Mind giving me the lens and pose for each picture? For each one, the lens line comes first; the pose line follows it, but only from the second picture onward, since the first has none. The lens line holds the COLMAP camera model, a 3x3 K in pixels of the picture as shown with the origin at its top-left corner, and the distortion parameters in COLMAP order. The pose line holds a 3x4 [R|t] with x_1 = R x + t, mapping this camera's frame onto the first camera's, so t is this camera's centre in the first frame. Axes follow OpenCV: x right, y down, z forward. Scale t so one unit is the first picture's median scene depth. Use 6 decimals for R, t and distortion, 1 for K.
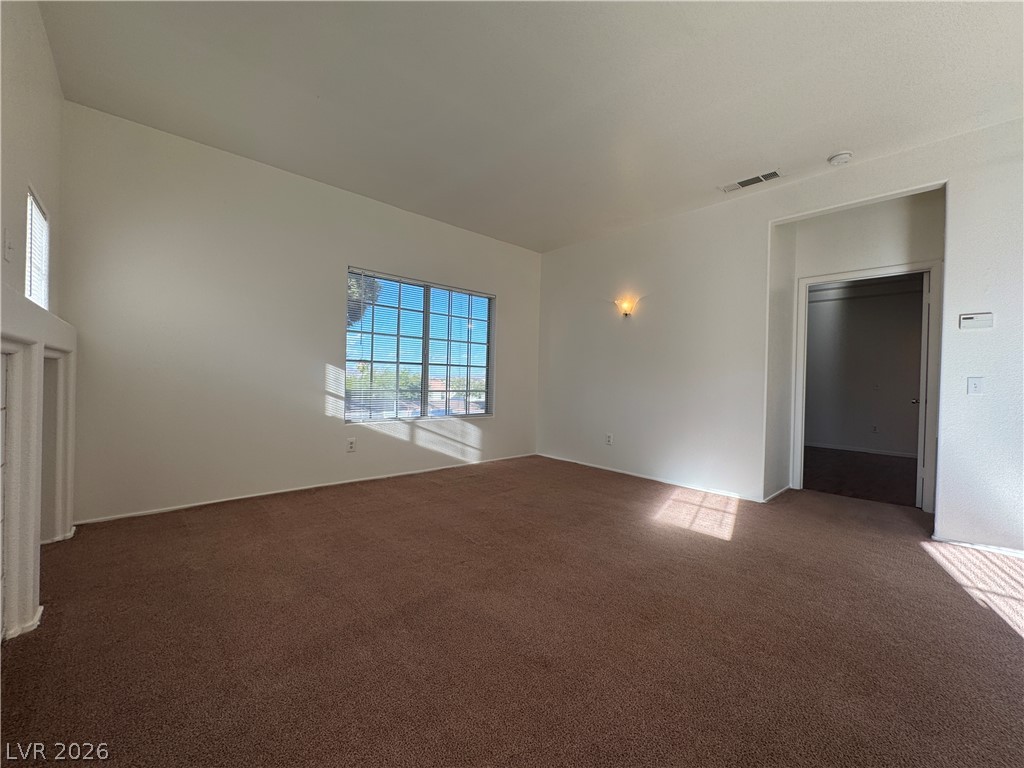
lens RADIAL K [[406.9, 0, 512.0], [0, 406.9, 384.0], [0, 0, 1]] dist [-0.006949, 0.000343]
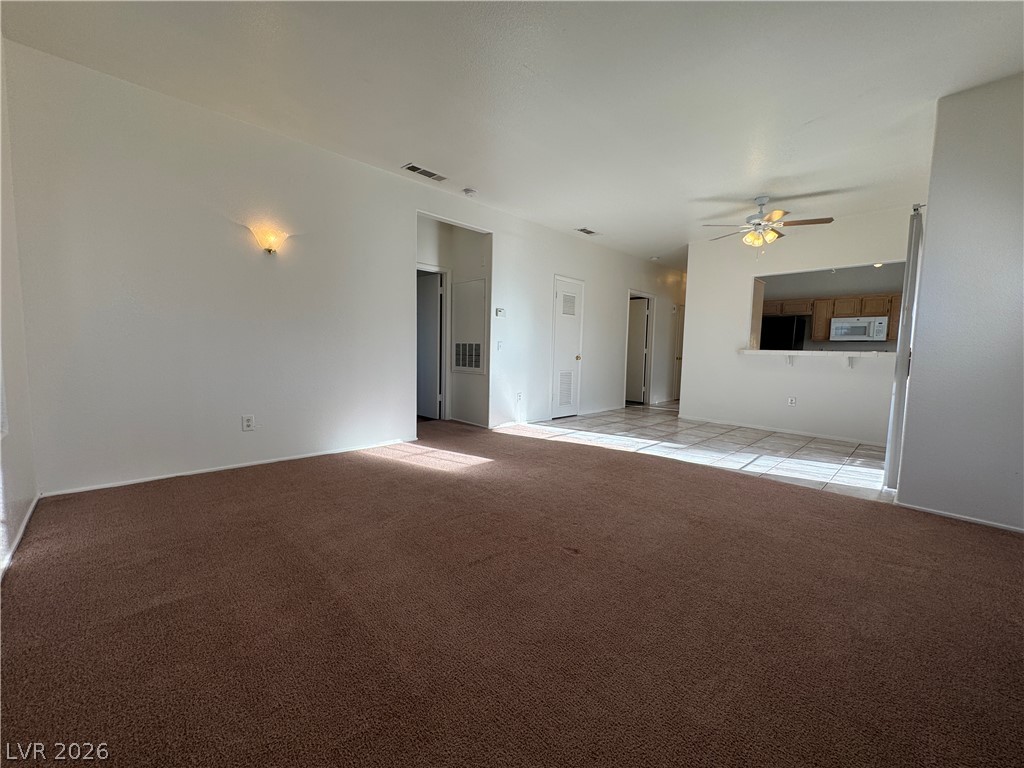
lens RADIAL K [[416.1, 0, 512.0], [0, 416.1, 384.0], [0, 0, 1]] dist [-0.001268, 0.000098]
pose [[-0.037321, -0.117476, 0.992374, -0.519108], [-0.022267, 0.992917, 0.116703, -0.029916], [-0.999055, -0.017742, -0.039672, 0.590774]]
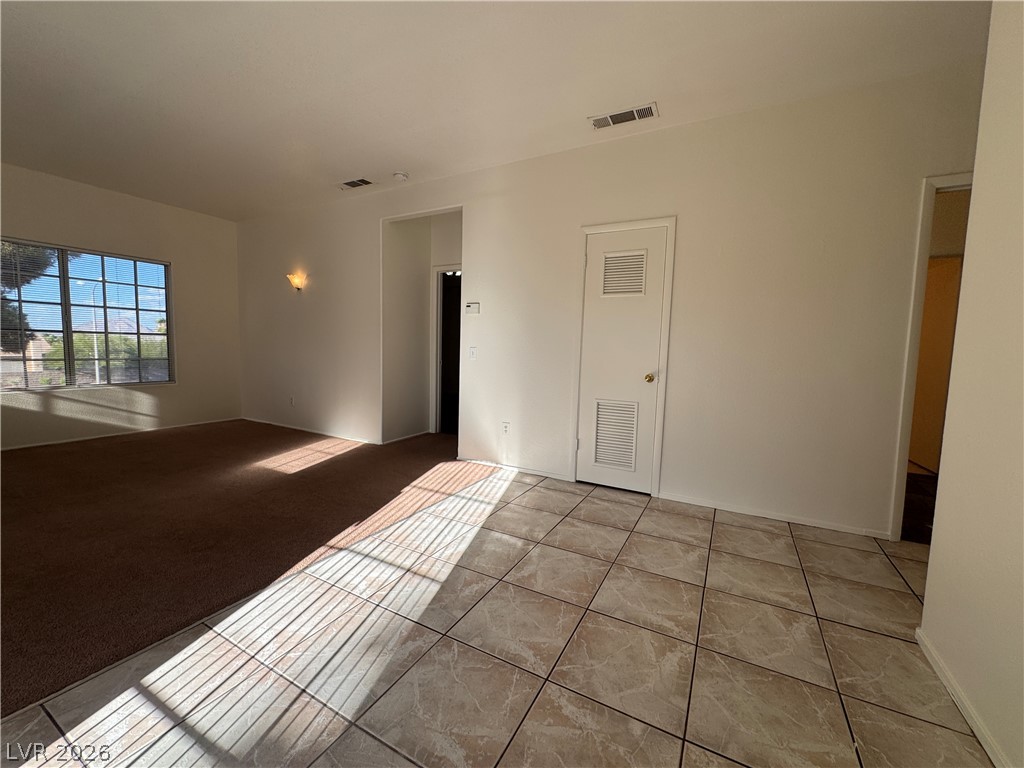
lens RADIAL K [[406.9, 0, 512.0], [0, 406.9, 384.0], [0, 0, 1]] dist [-0.006949, 0.000343]
pose [[0.943904, -0.030269, 0.328830, 0.466402], [0.001501, 0.996173, 0.087390, -0.008123], [-0.330217, -0.081995, 0.940337, -0.259525]]
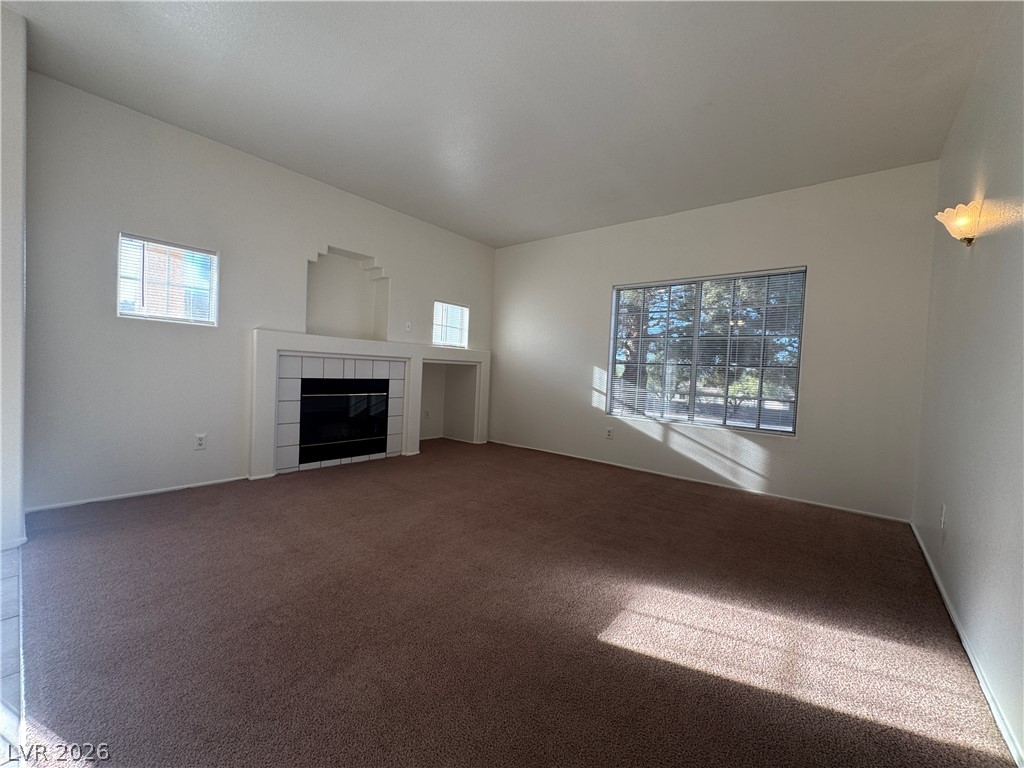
lens RADIAL K [[416.1, 0, 512.0], [0, 416.1, 384.0], [0, 0, 1]] dist [-0.001268, 0.000098]
pose [[0.138527, 0.017147, -0.990210, 0.667975], [-0.050530, 0.998670, 0.010225, 0.005581], [0.989069, 0.048618, 0.139209, 0.457599]]
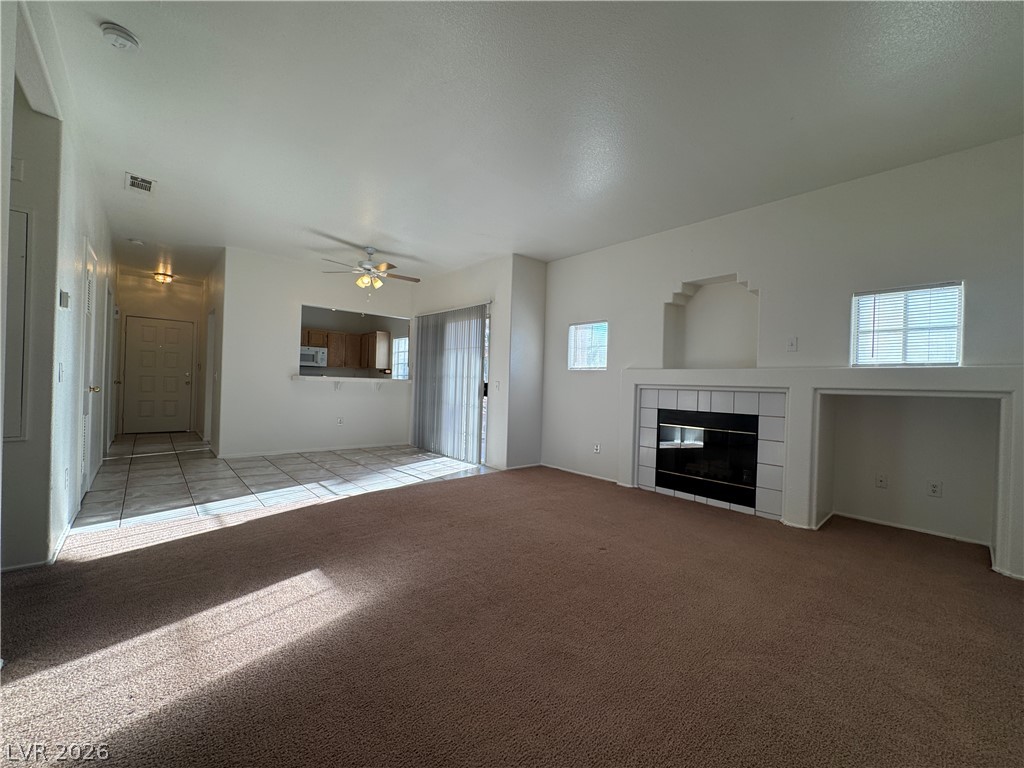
lens RADIAL K [[406.9, 0, 512.0], [0, 406.9, 384.0], [0, 0, 1]] dist [-0.006949, 0.000343]
pose [[-0.998114, -0.058542, 0.018478, 0.084133], [-0.058494, 0.998283, 0.003161, -0.015456], [-0.018632, 0.002074, -0.999824, 1.090208]]
